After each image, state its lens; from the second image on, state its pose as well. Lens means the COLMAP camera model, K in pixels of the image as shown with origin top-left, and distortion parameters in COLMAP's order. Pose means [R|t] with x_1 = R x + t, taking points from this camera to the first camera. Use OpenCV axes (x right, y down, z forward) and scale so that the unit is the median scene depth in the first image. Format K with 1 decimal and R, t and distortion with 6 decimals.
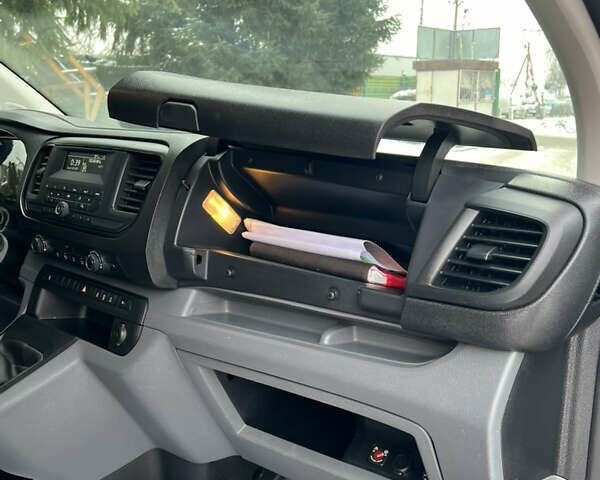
lens RADIAL K [[640.5, 0, 300.0], [0, 640.5, 240.0], [0, 0, 1]] dist [0.005624, -0.009805]
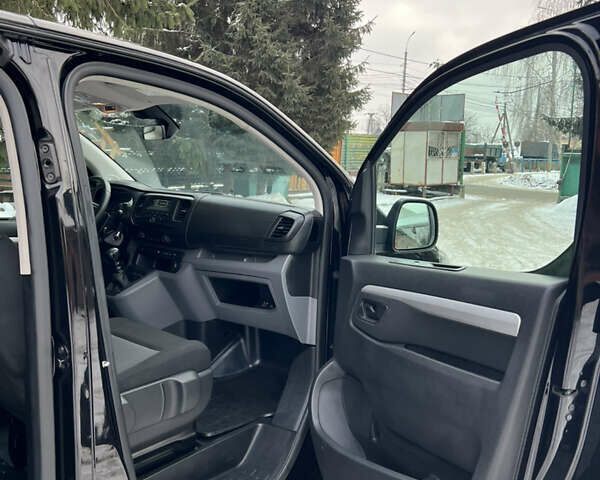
lens RADIAL K [[608.1, 0, 308.1], [0, 608.1, 250.5], [0, 0, 1]] dist [0.020568, 0.007198]
pose [[0.999658, 0.009921, 0.024214, 0.129617], [-0.008590, 0.998479, -0.054465, 0.124160], [-0.024717, 0.054238, 0.998222, -0.915664]]
